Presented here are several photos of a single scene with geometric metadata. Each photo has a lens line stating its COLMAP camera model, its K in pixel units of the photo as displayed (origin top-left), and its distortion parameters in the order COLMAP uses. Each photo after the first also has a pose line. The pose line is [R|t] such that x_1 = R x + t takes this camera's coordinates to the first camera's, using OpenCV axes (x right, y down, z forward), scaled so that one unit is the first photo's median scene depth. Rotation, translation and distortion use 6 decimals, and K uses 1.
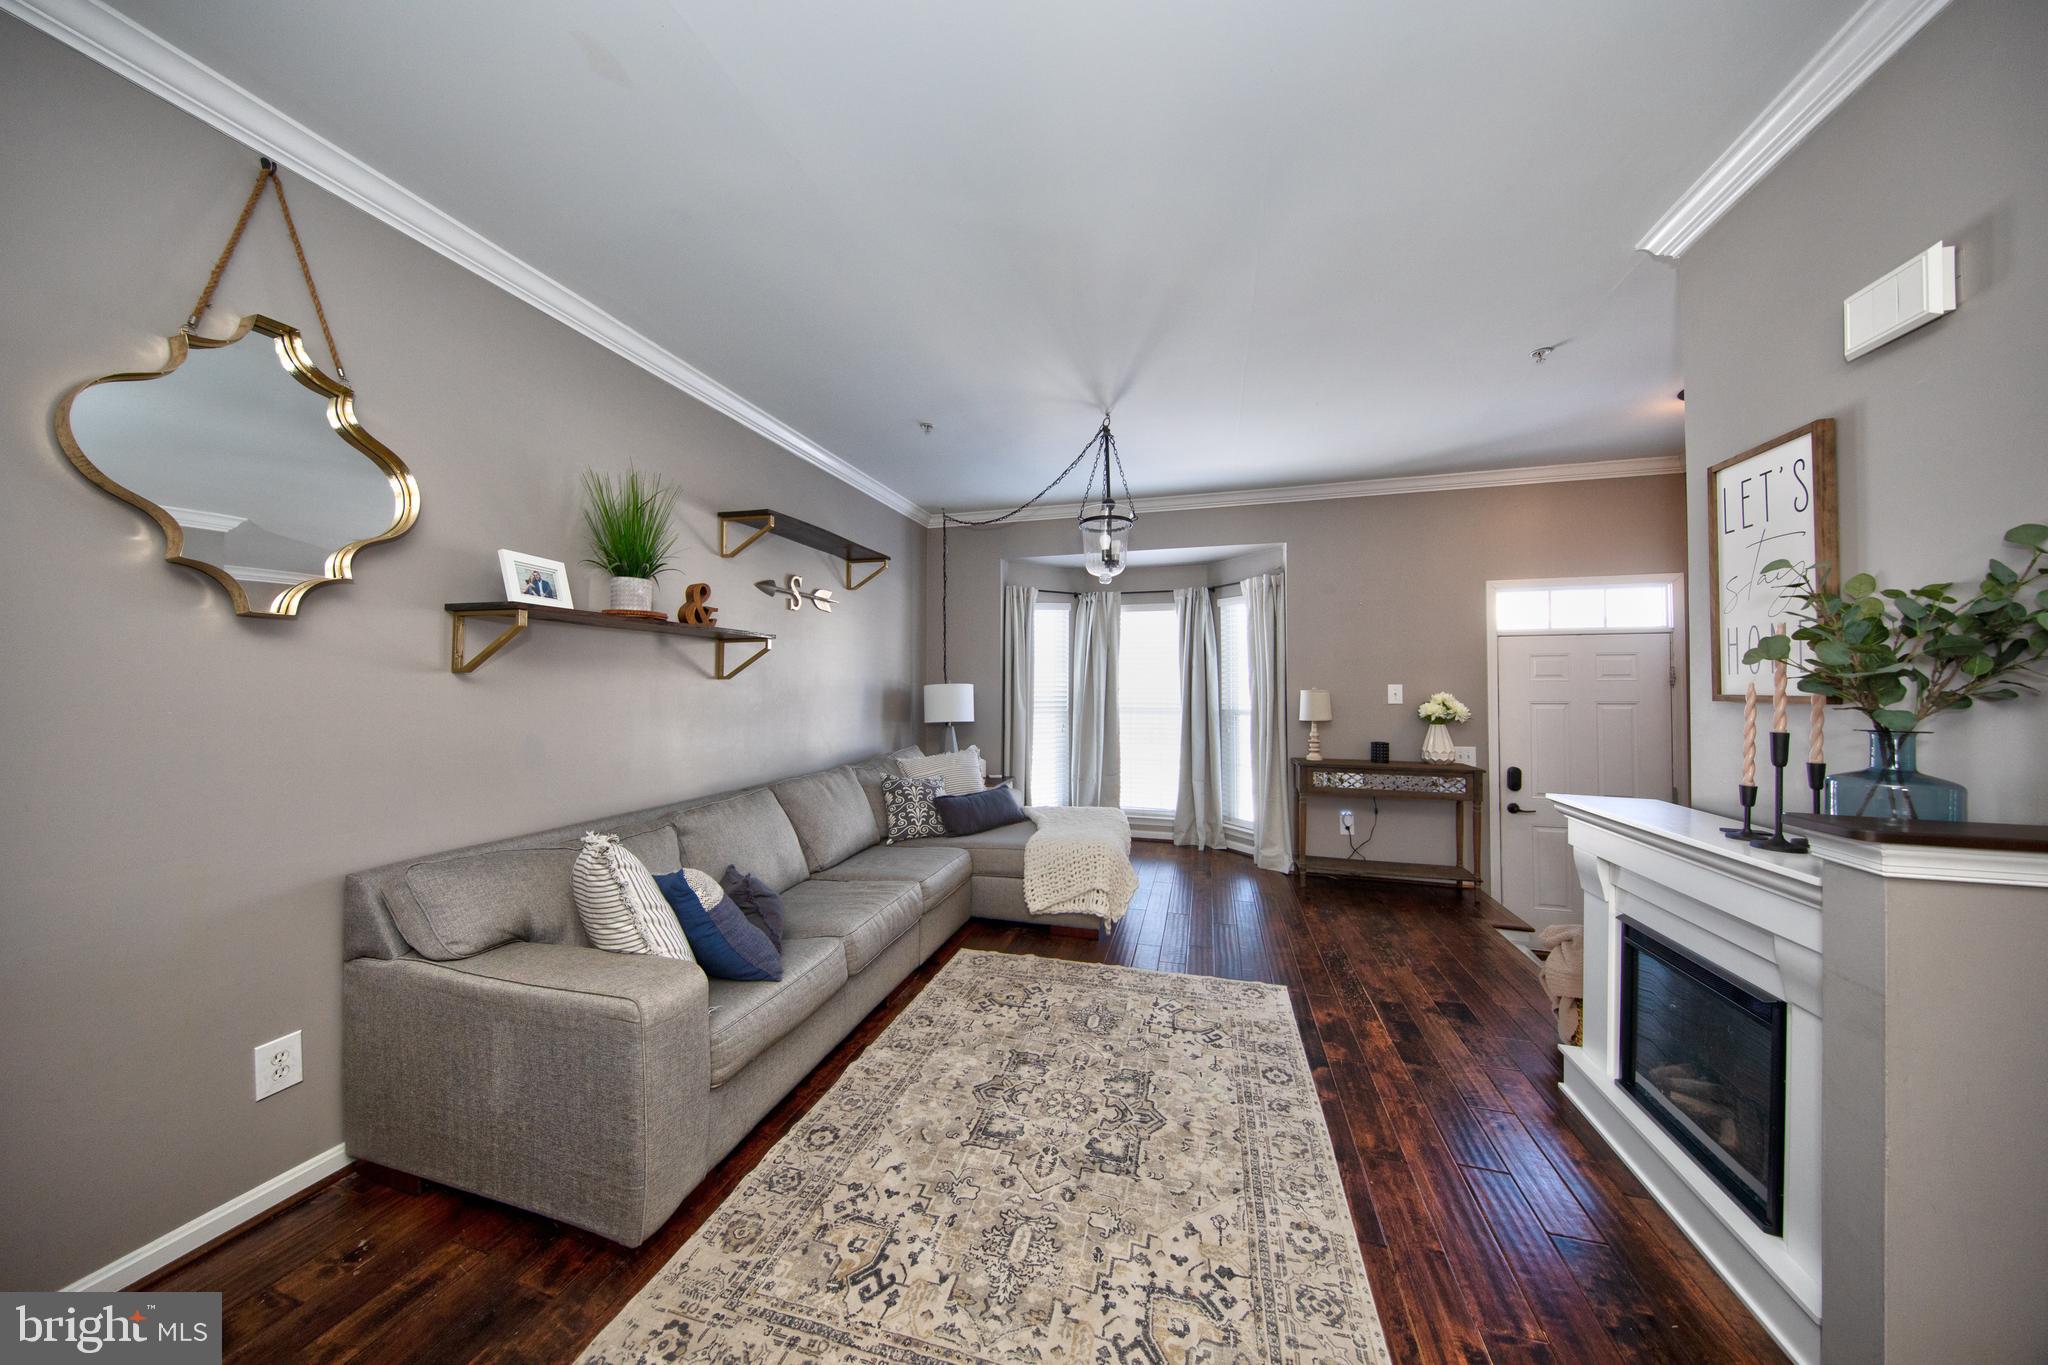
lens RADIAL K [[651.0, 0, 1026.8], [0, 651.0, 676.6], [0, 0, 1]] dist [0.018532, -0.008888]
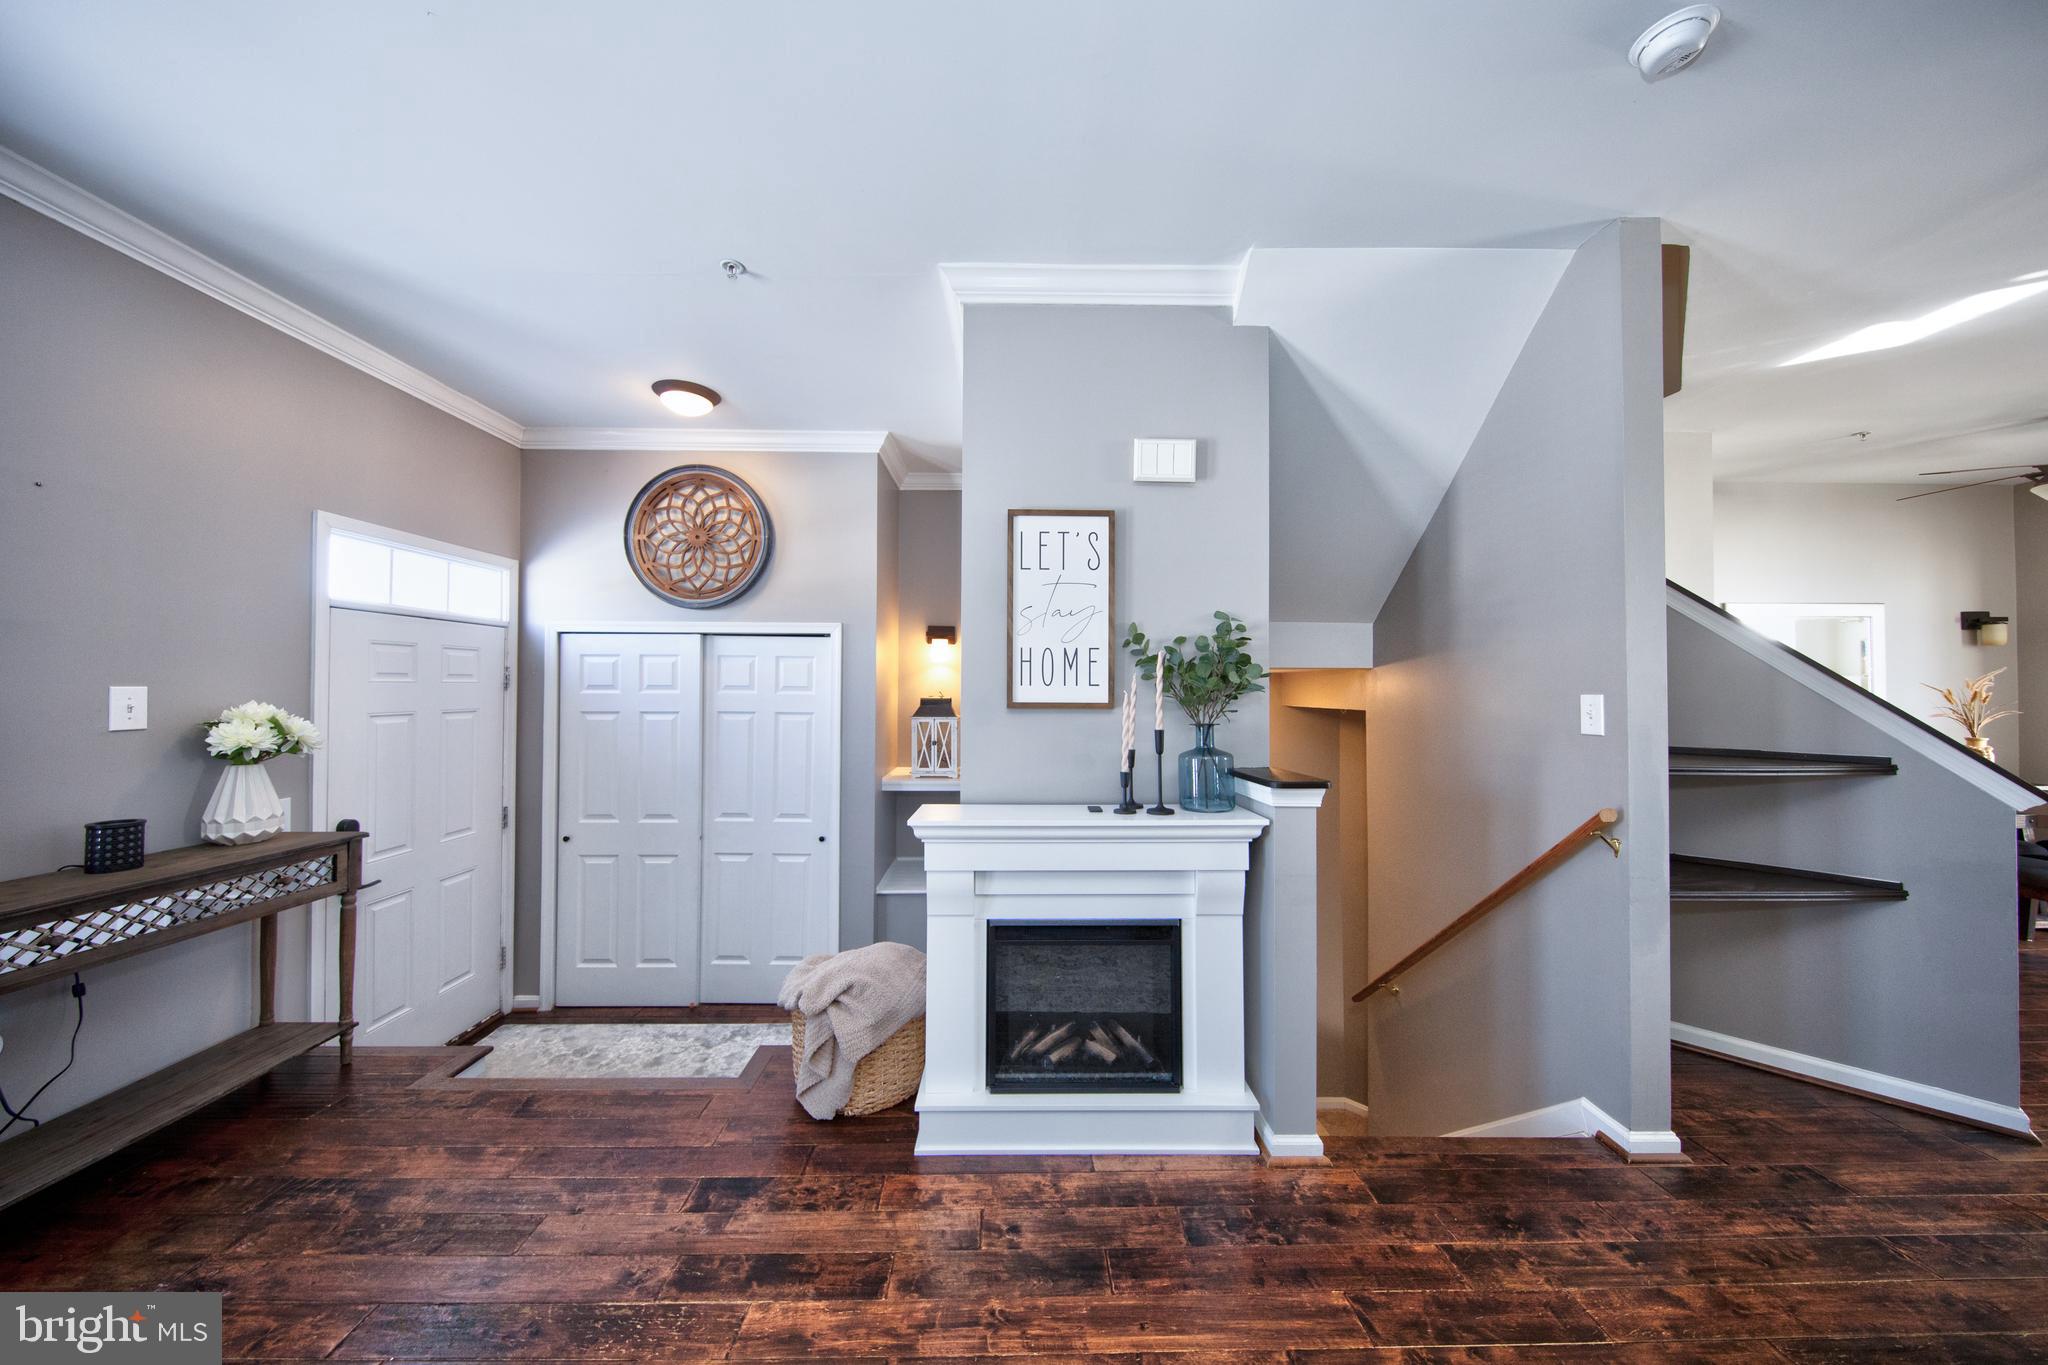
lens RADIAL K [[656.4, 0, 1018.1], [0, 656.4, 678.8], [0, 0, 1]] dist [0.005391, -0.003971]
pose [[-0.285117, 0.011675, 0.958422, -0.064237], [-0.021052, 0.999608, -0.018439, 0.004297], [-0.958261, -0.025434, -0.284760, 0.962501]]
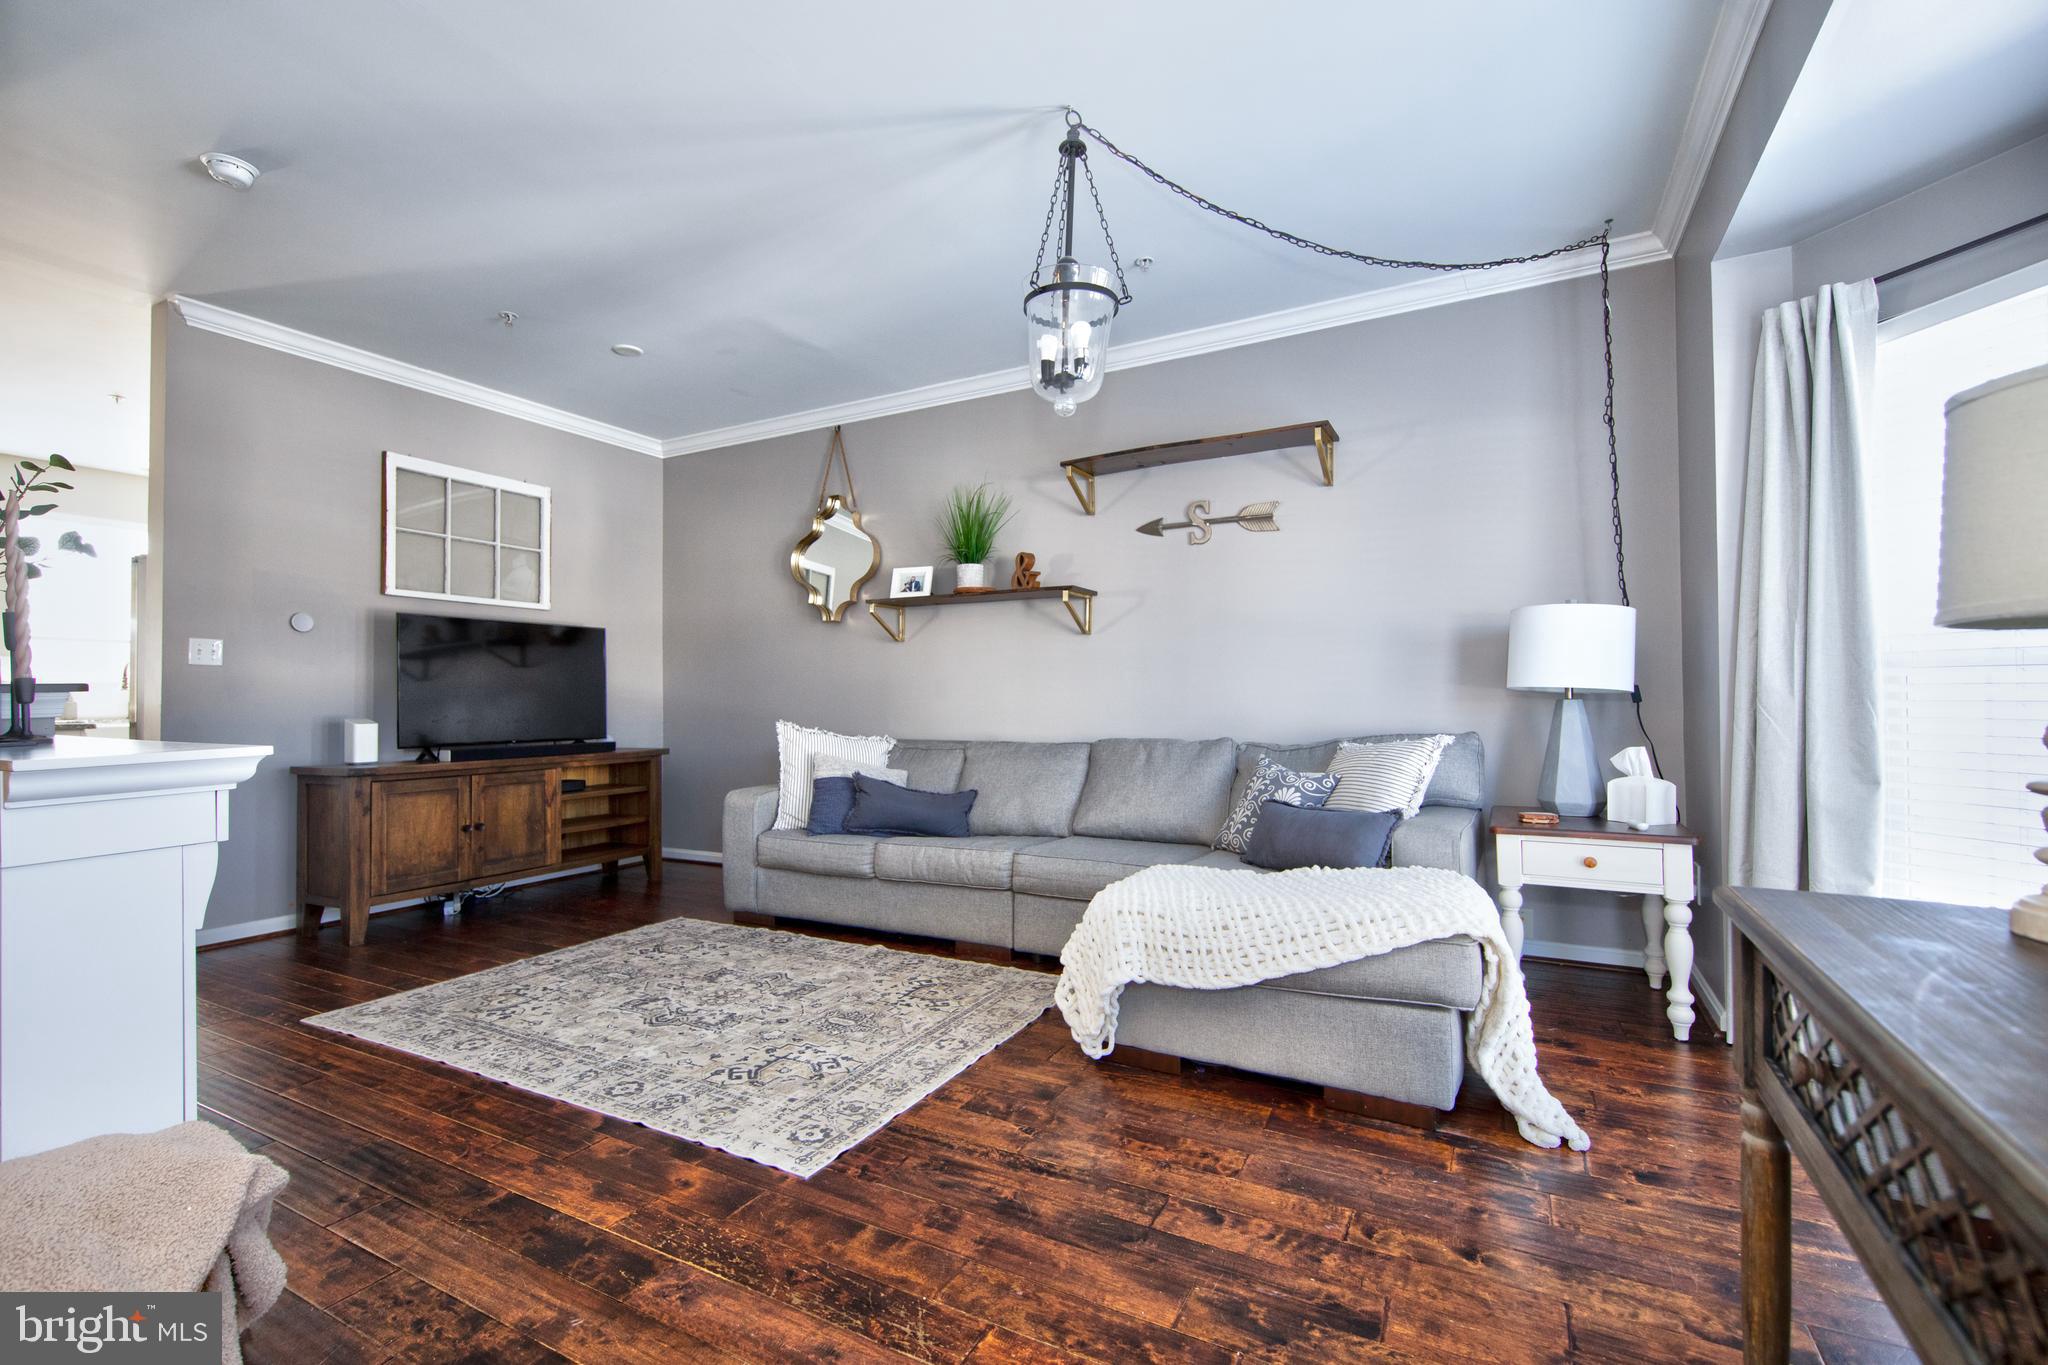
lens RADIAL K [[900.0, 0, 1015.7], [0, 900.0, 680.0], [0, 0, 1]] dist [0.011431, 0.000042]
pose [[-0.228273, -0.019562, -0.973401, 1.156892], [0.024079, 0.999379, -0.025731, 0.136731], [0.973299, -0.029313, -0.227661, 1.483392]]
